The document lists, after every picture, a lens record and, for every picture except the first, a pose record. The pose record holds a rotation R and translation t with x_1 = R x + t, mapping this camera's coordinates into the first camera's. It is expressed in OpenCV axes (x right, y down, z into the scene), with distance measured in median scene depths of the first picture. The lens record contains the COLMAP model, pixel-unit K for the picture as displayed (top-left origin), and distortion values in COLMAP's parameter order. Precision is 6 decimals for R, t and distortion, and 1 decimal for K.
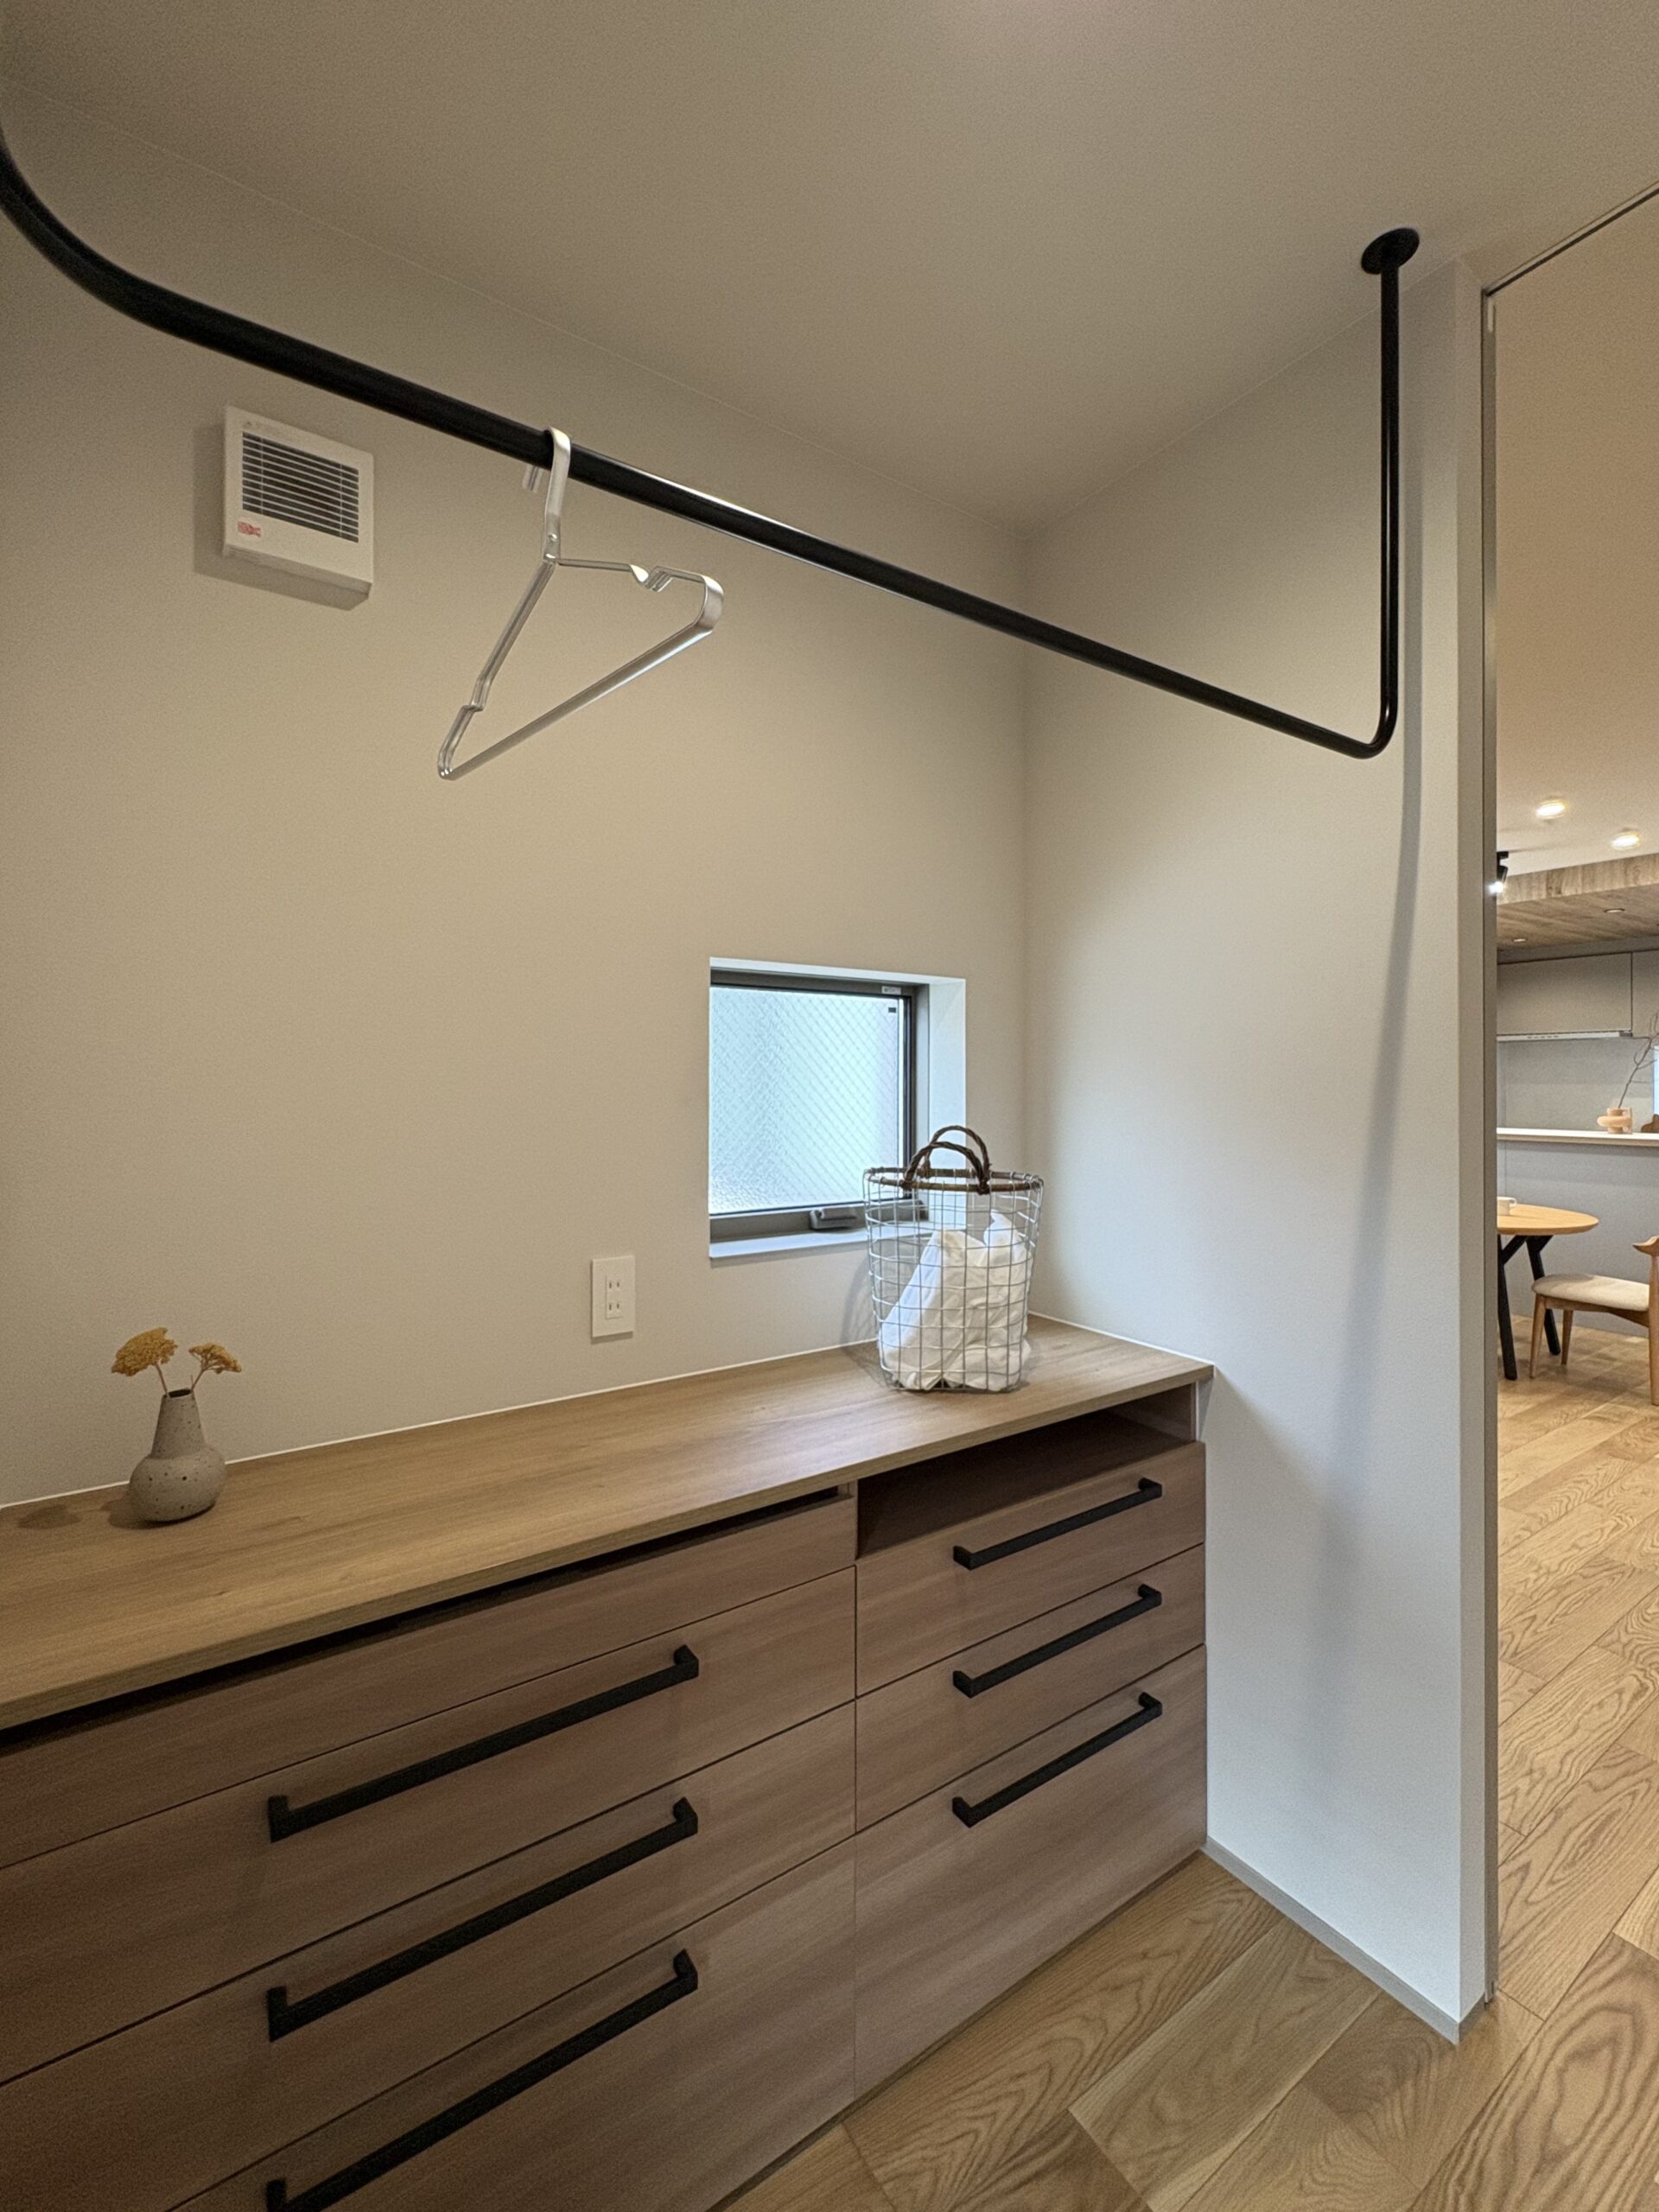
lens RADIAL K [[887.3, 0, 829.5], [0, 887.3, 1106.0], [0, 0, 1]] dist [-0.003075, -0.000079]
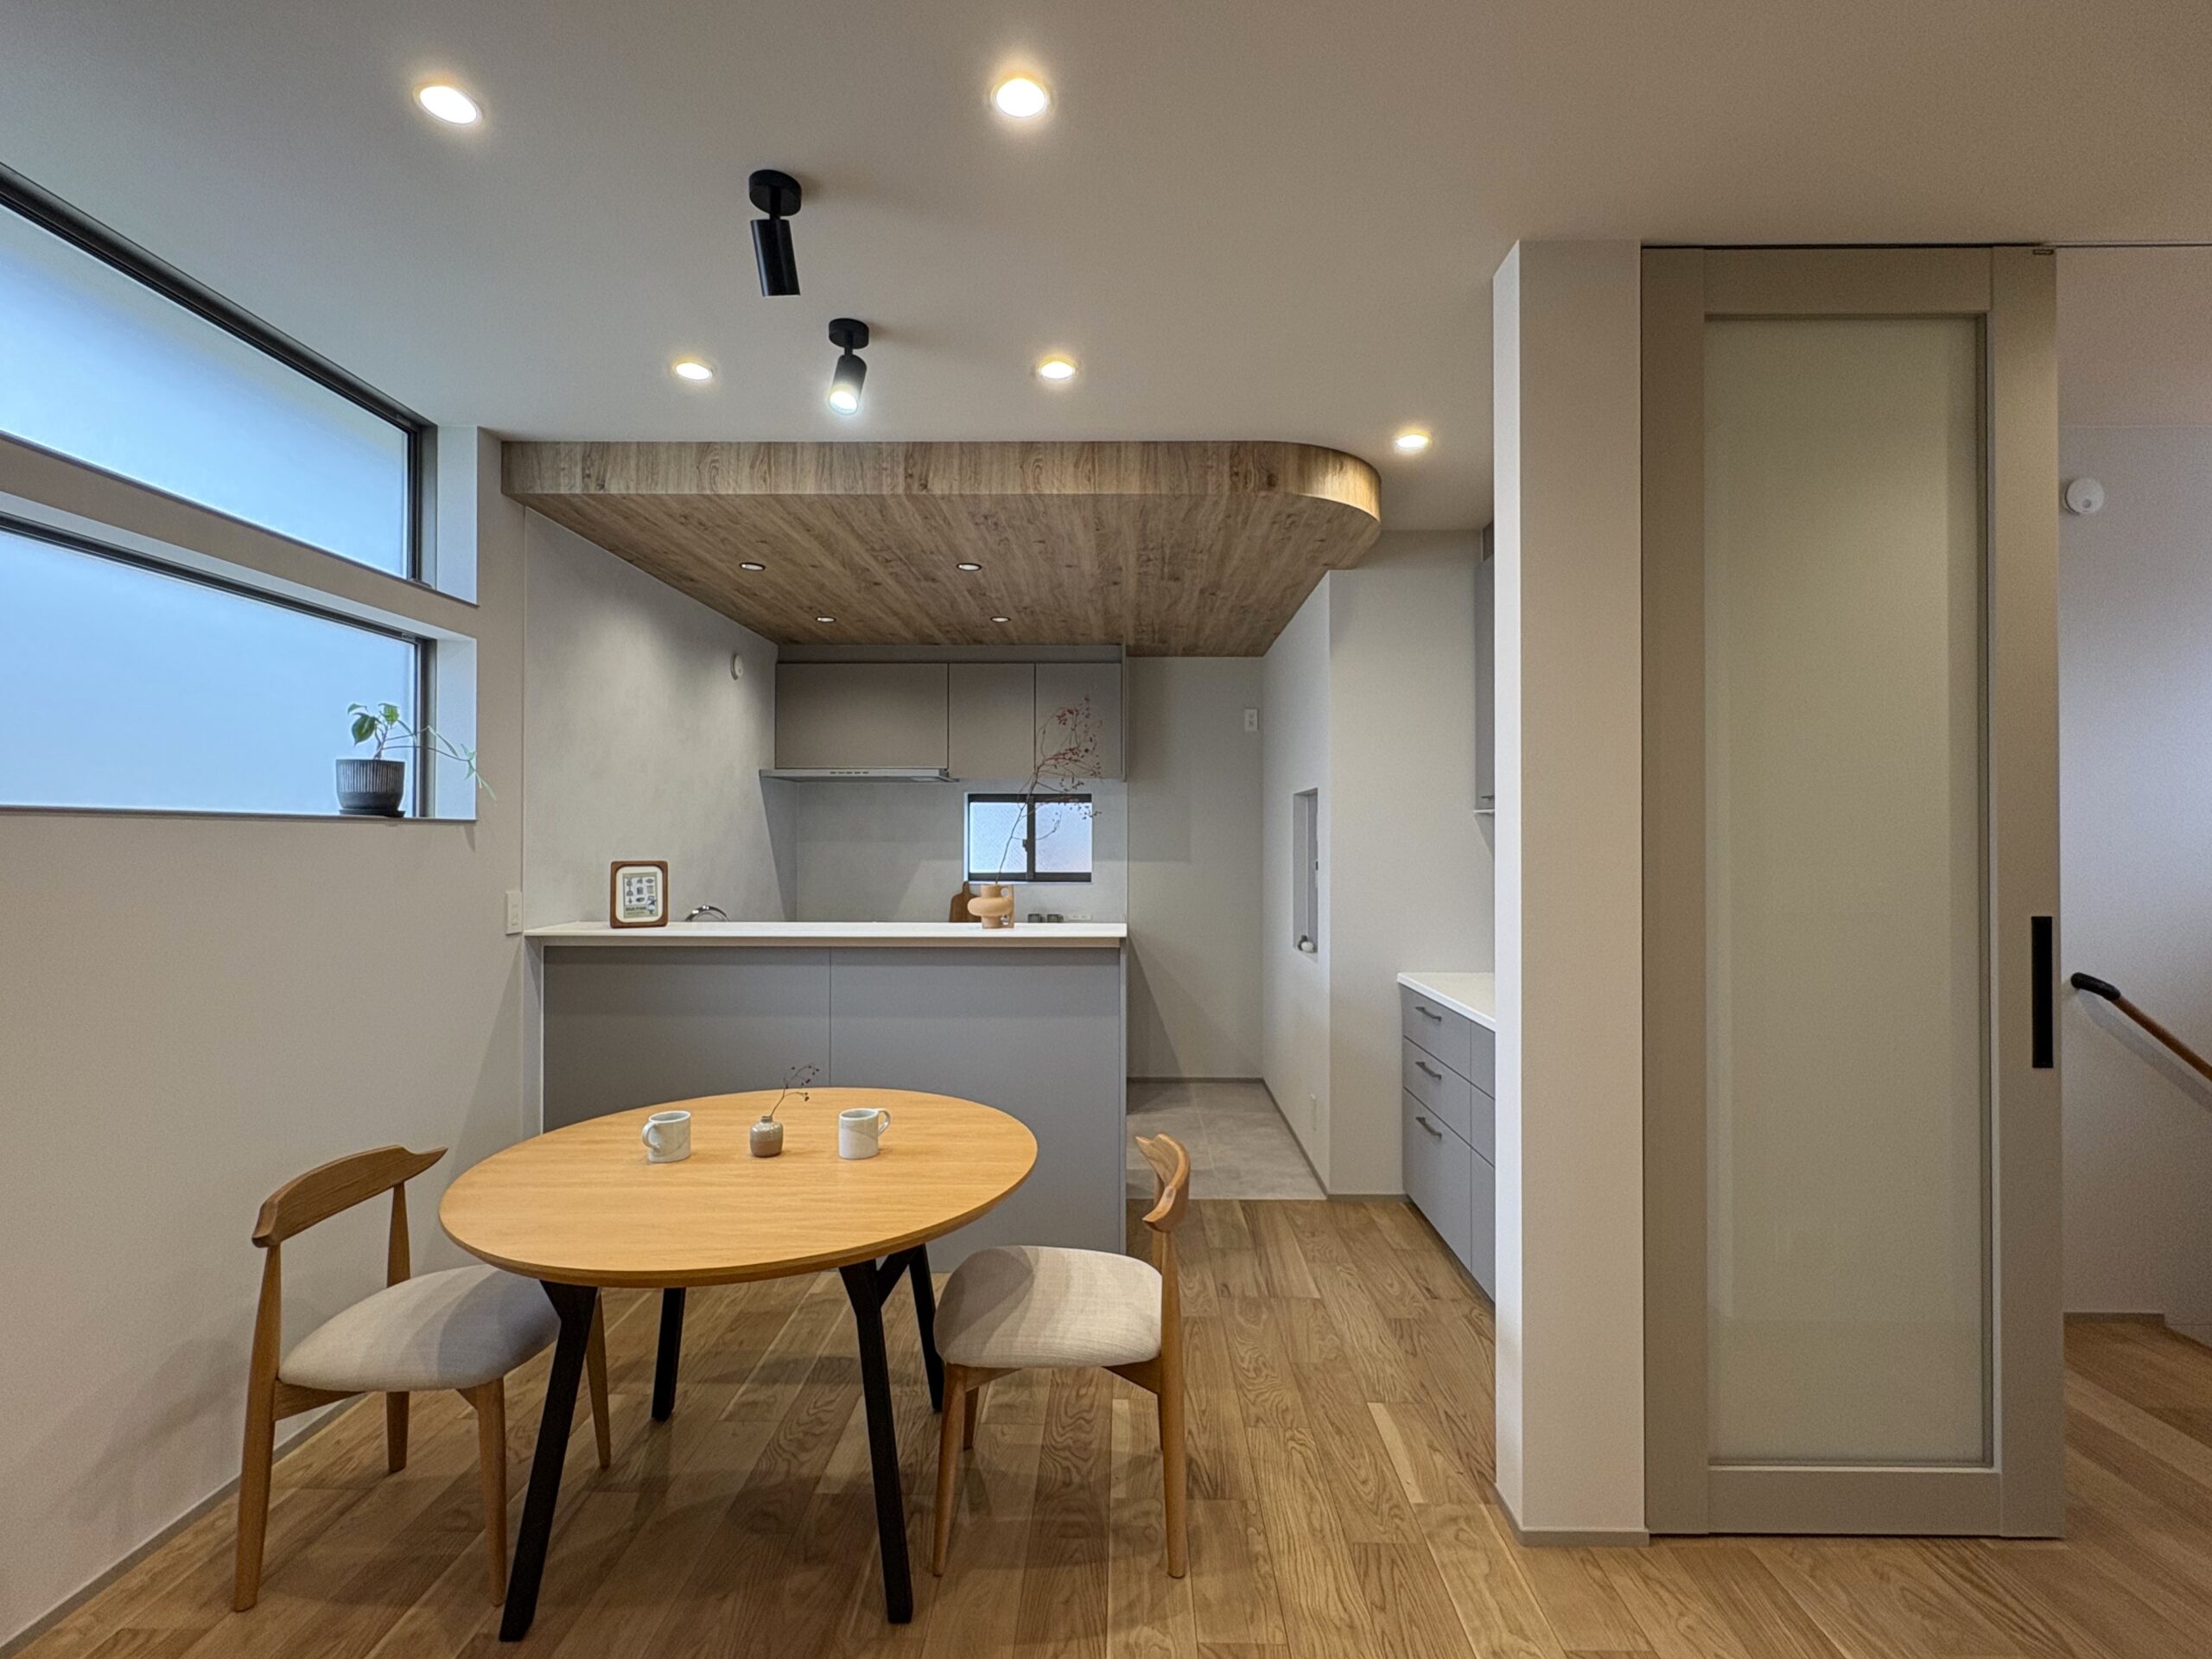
lens RADIAL K [[1007.3, 0, 1106.0], [0, 1007.3, 829.5], [0, 0, 1]] dist [-0.001571, 0.000120]
pose [[0.556898, 0.017569, 0.830395, 0.385219], [0.005249, 0.999682, -0.024670, -0.017195], [-0.830564, 0.018097, 0.556629, 0.577847]]
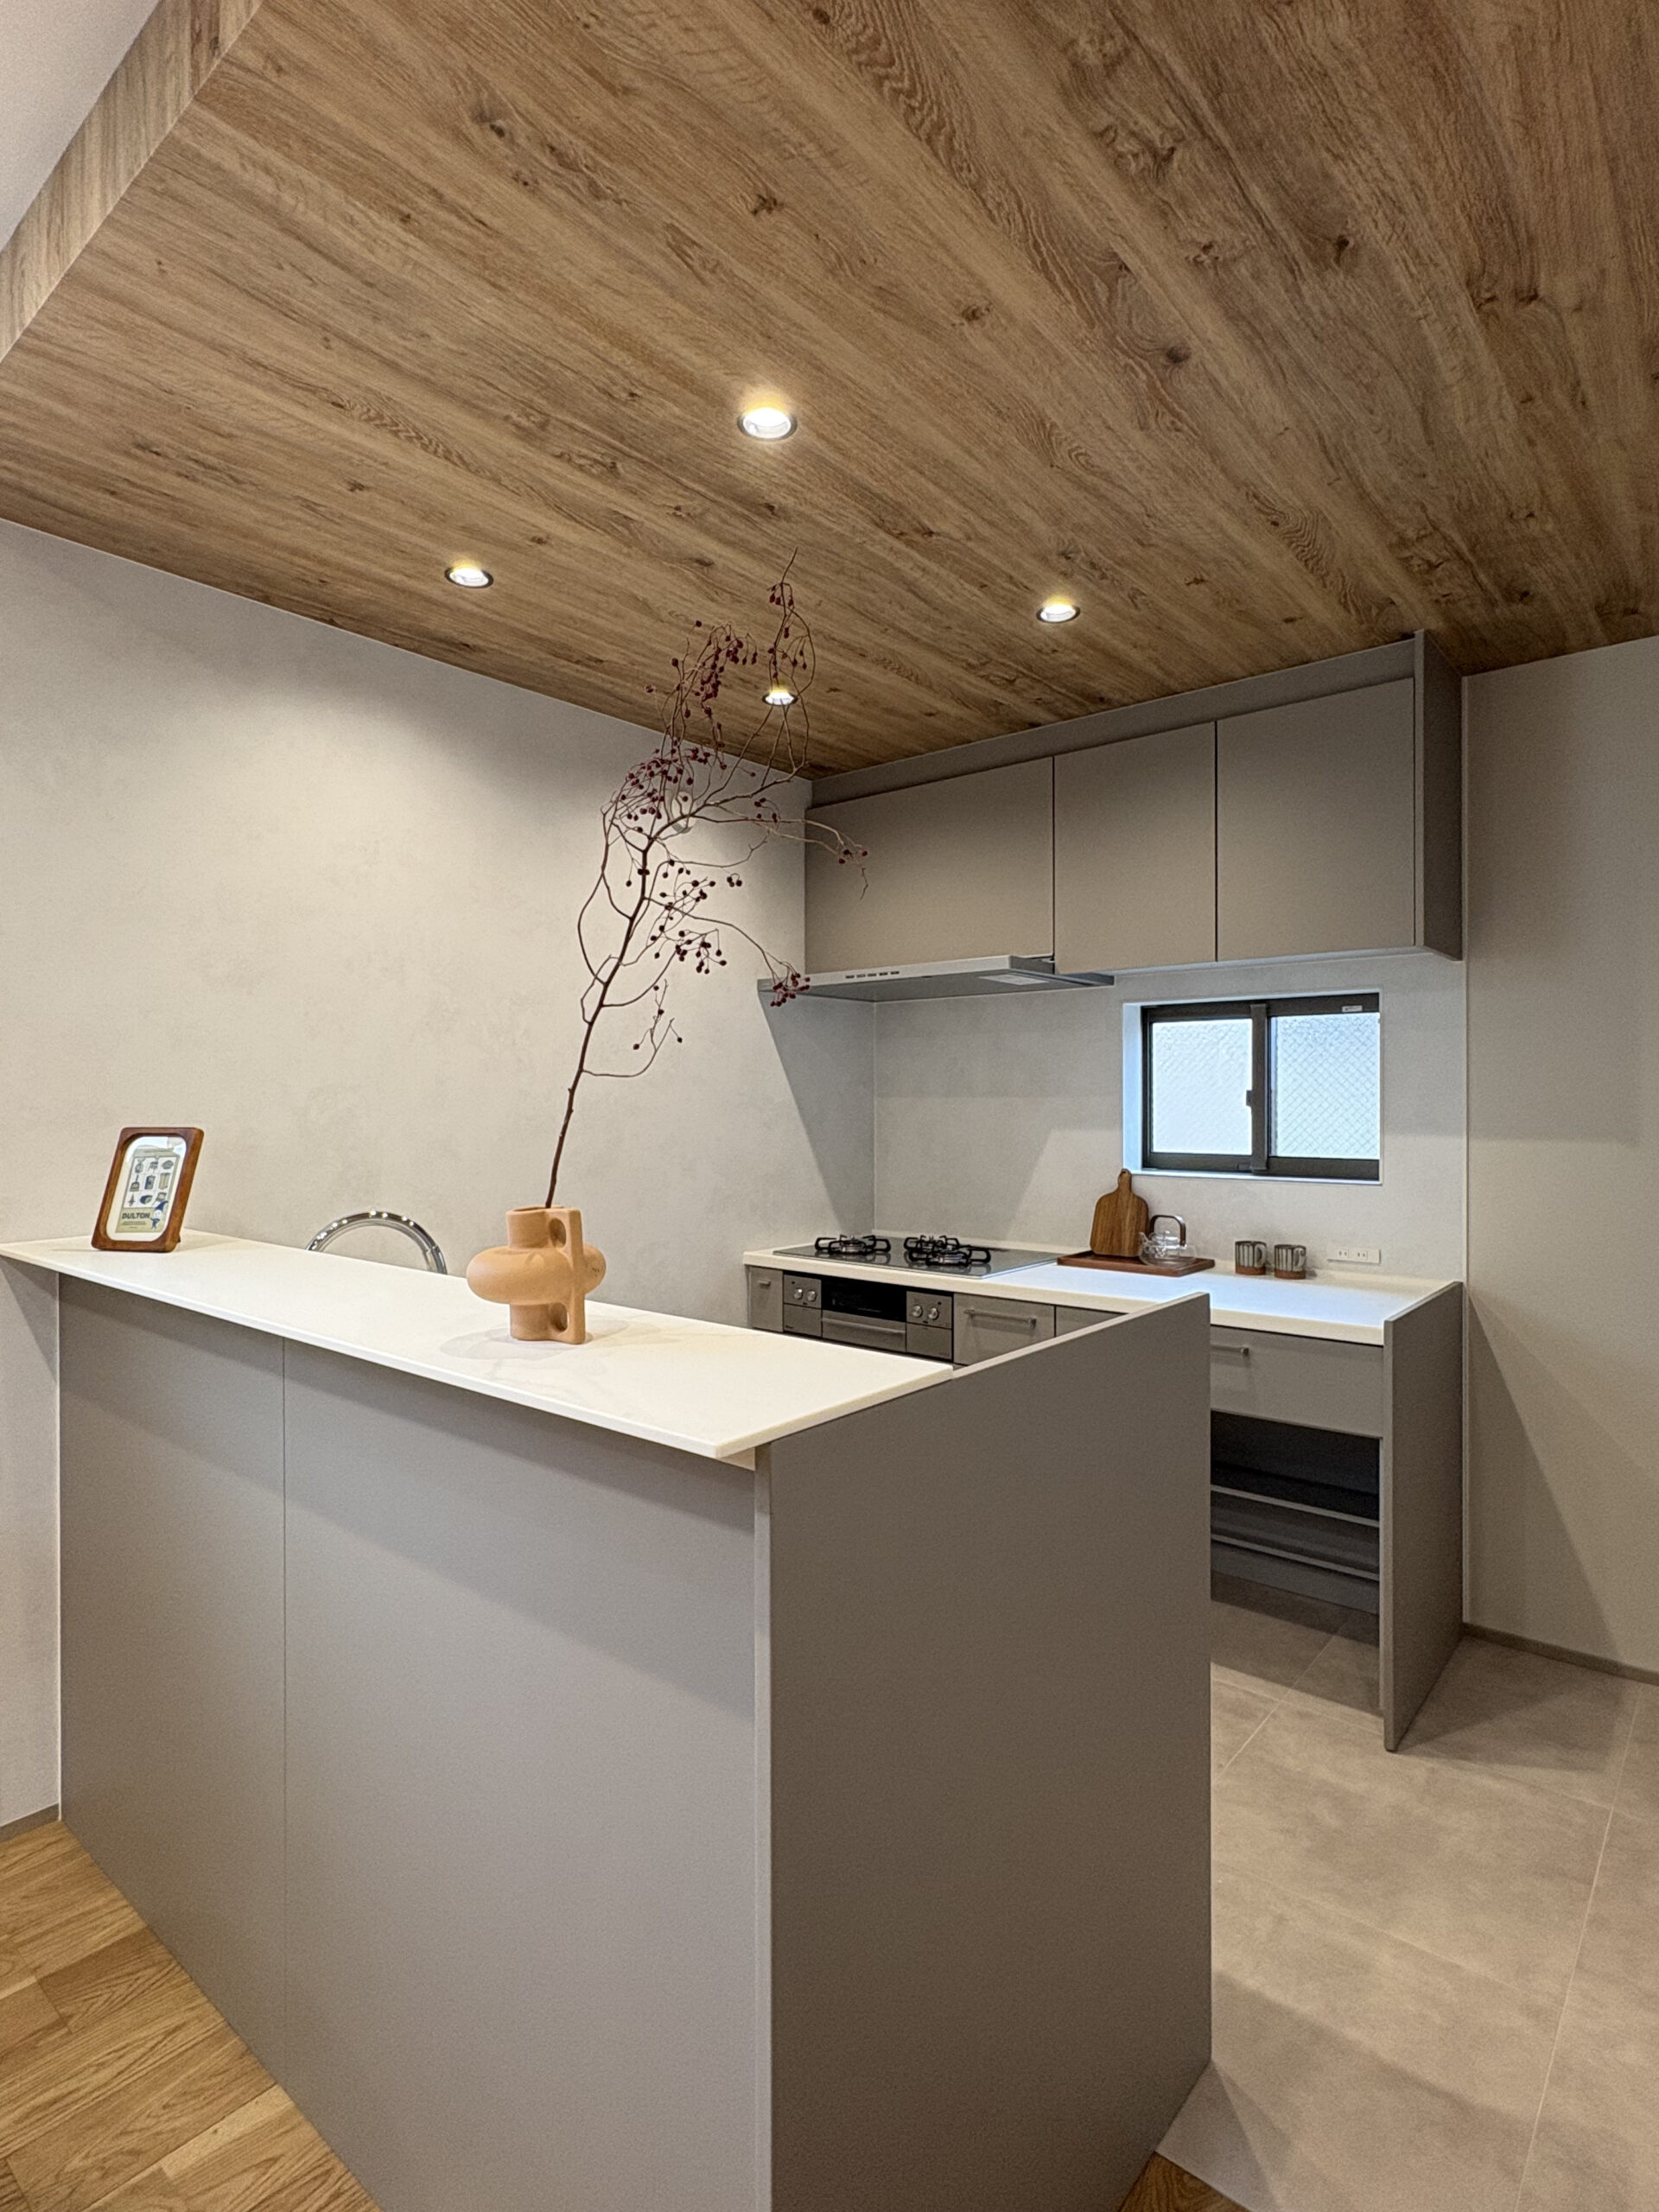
lens RADIAL K [[1134.9, 0, 831.9], [0, 1134.9, 1098.9], [0, 0, 1]] dist [0.001134, 0.000446]
pose [[0.954525, 0.007346, 0.298041, 0.900849], [-0.002633, 0.999865, -0.016212, -0.018653], [-0.298120, 0.014690, 0.954415, 0.752552]]
